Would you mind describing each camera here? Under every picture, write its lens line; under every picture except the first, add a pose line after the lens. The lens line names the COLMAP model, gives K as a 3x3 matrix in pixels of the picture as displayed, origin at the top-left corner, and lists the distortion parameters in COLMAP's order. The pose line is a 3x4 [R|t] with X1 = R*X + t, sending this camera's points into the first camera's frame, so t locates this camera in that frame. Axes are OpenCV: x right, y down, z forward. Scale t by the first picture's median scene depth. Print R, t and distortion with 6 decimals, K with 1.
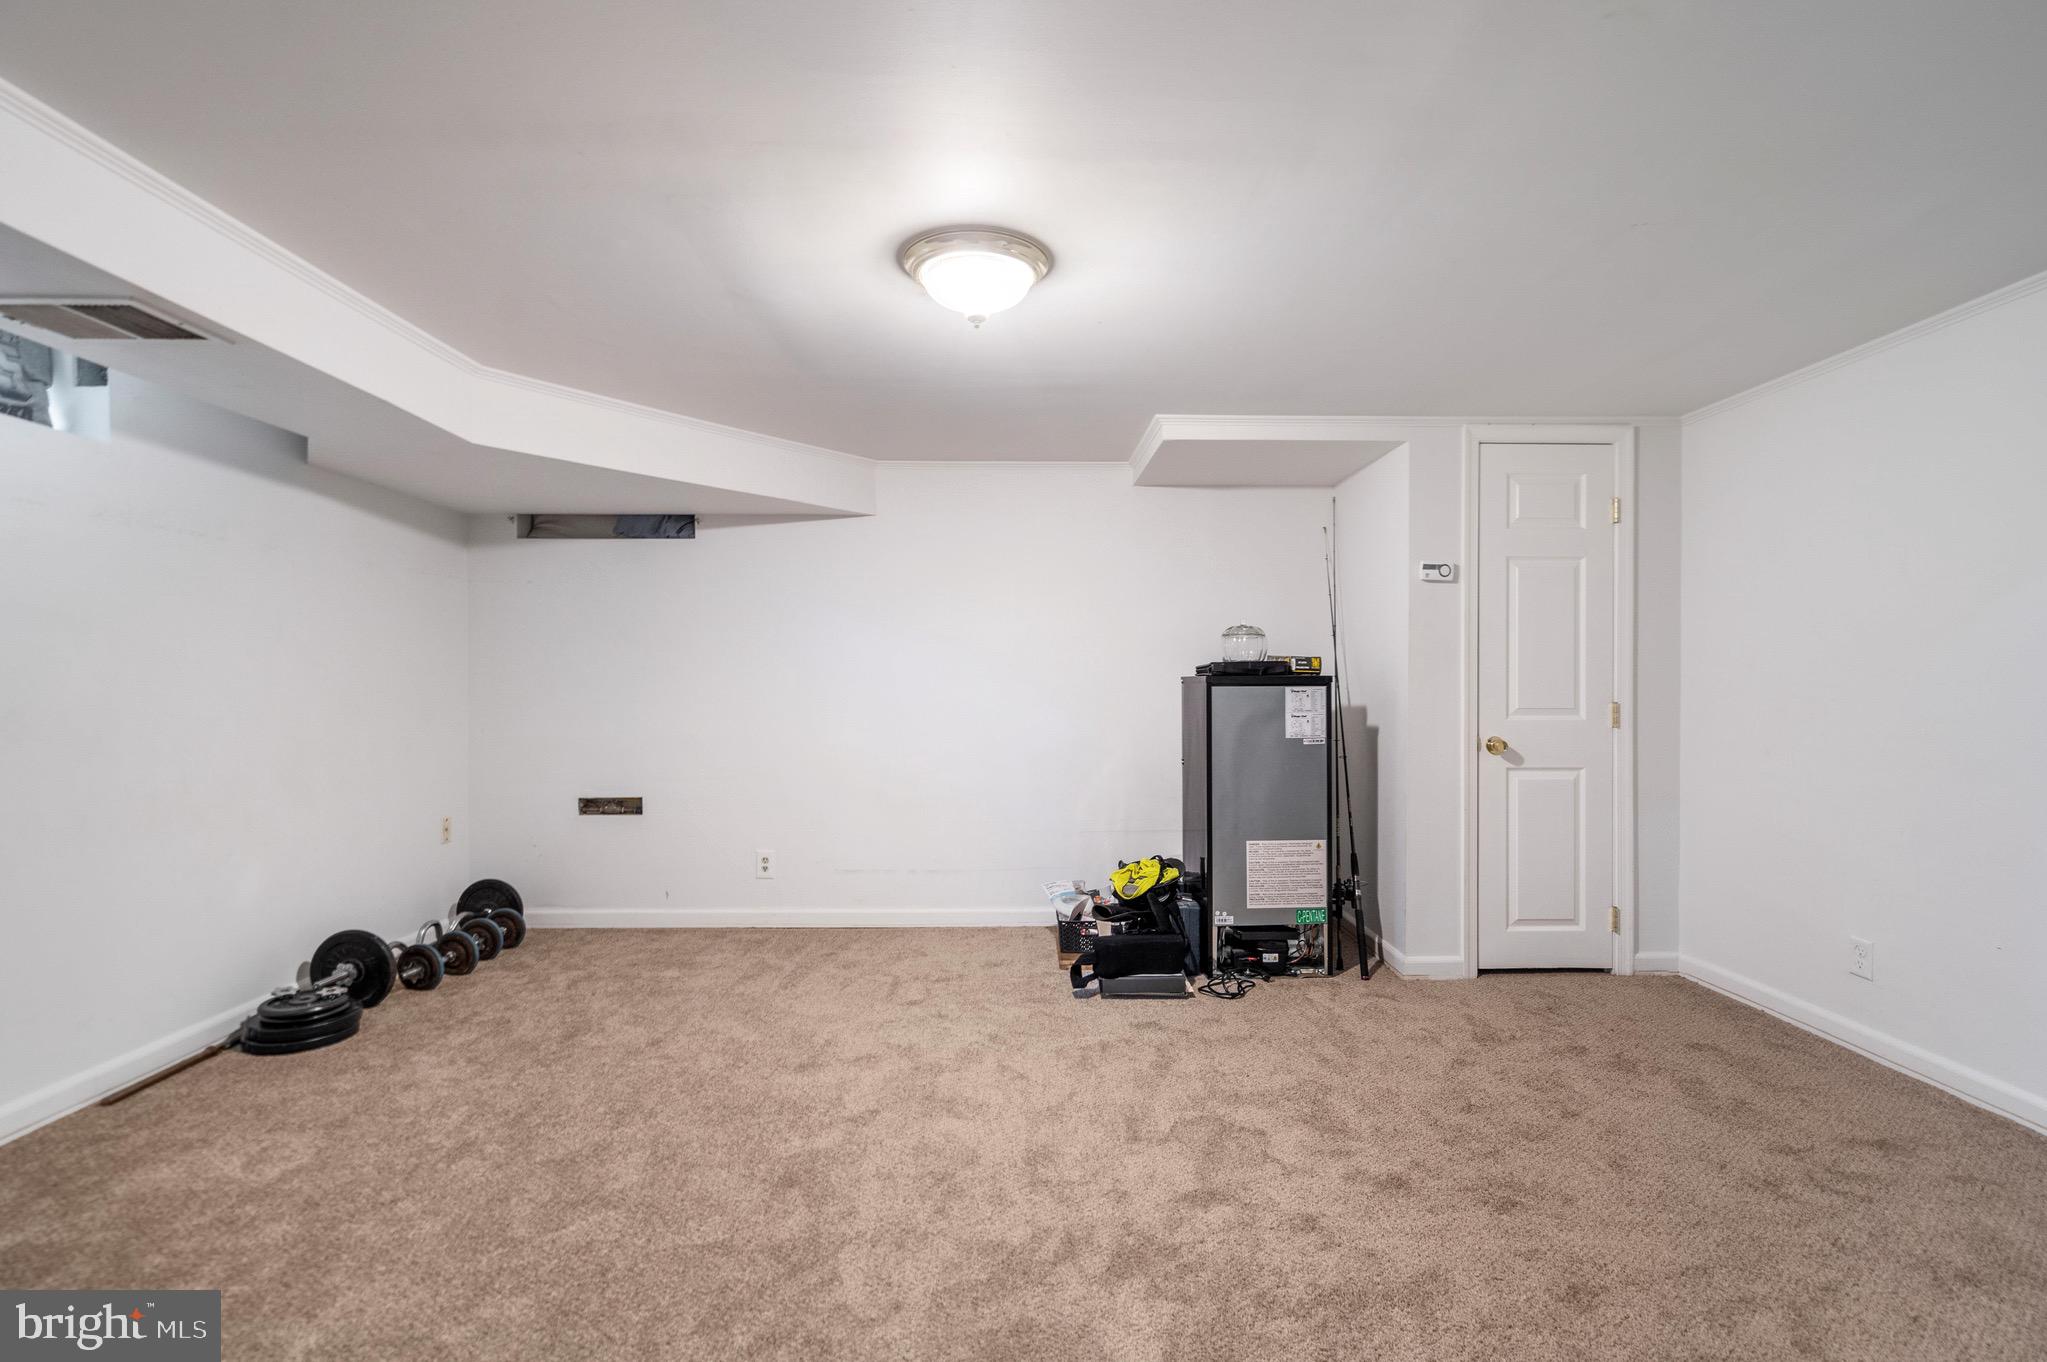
lens RADIAL K [[941.6, 0, 1030.4], [0, 941.6, 686.5], [0, 0, 1]] dist [-0.009045, 0.002602]
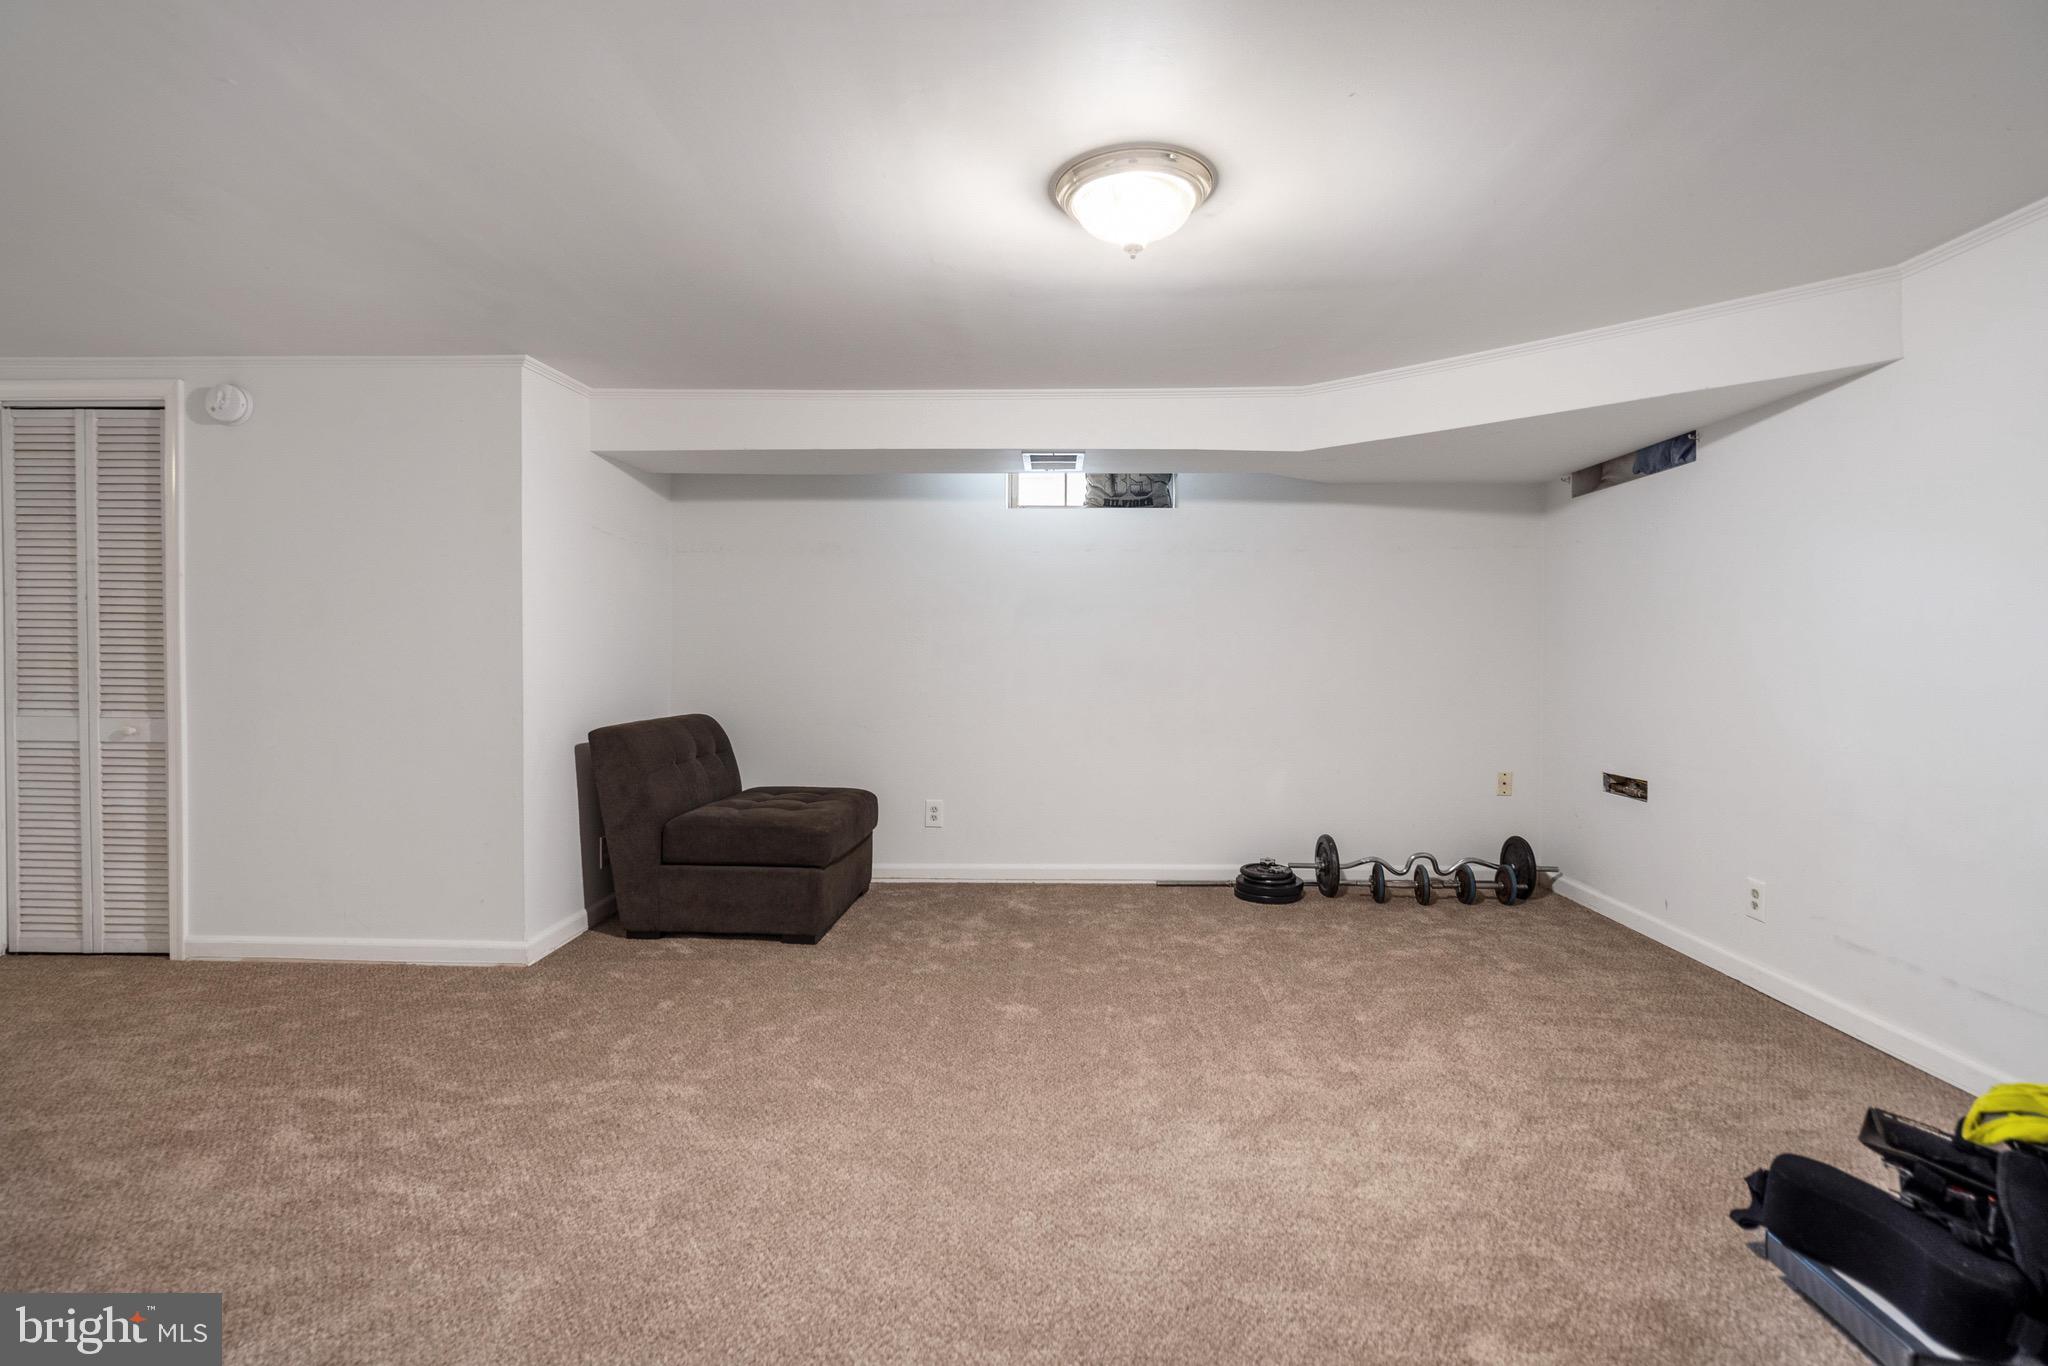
lens RADIAL K [[942.1, 0, 1033.1], [0, 942.1, 670.3], [0, 0, 1]] dist [-0.009045, 0.002602]
pose [[-0.050653, 0.019947, -0.998517, 0.480777], [-0.002483, 0.999795, 0.020099, 0.002603], [0.998713, 0.003497, -0.050593, 0.519199]]
